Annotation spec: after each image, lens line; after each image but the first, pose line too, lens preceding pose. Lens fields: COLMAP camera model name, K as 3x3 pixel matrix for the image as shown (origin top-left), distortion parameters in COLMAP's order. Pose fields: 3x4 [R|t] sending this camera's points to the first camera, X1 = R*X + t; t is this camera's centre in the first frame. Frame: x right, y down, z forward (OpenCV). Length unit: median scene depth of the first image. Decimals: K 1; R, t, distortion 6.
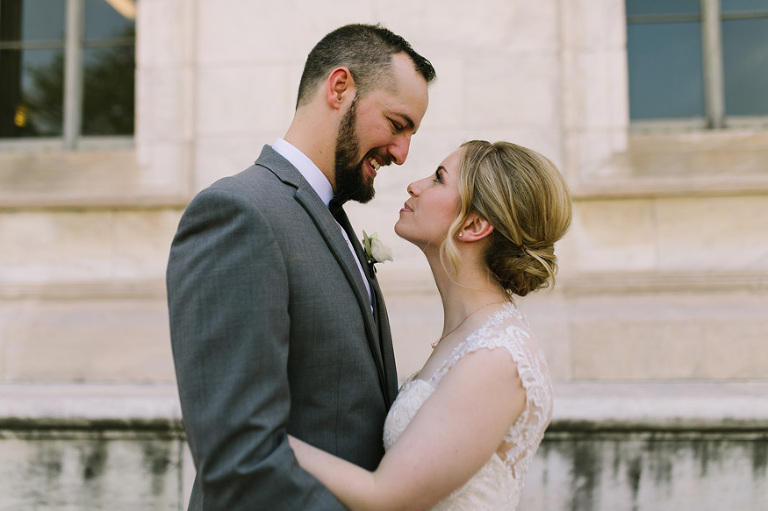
lens RADIAL K [[732.2, 0, 384.0], [0, 732.2, 255.5], [0, 0, 1]] dist [-0.002737, 0.002563]
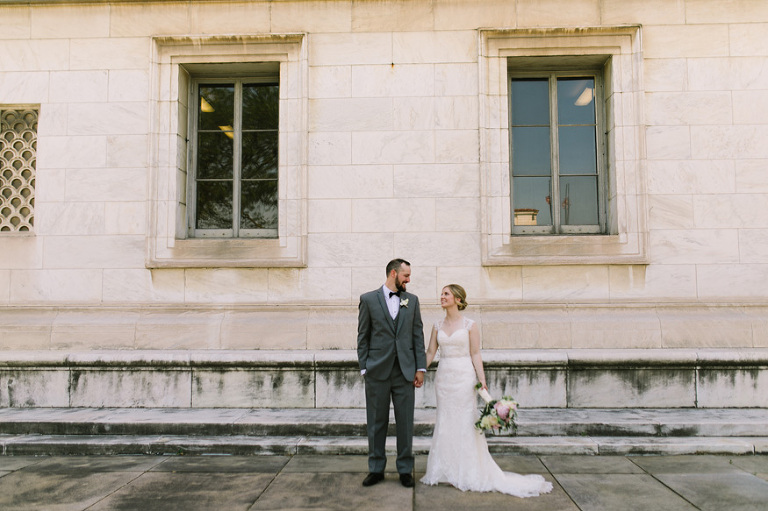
lens RADIAL K [[732.2, 0, 384.0], [0, 732.2, 255.5], [0, 0, 1]] dist [-0.002737, 0.002563]
pose [[0.999132, 0.009283, 0.040619, -0.153850], [-0.008709, 0.999860, -0.014279, -0.089978], [-0.040746, 0.013912, 0.999073, -1.373131]]
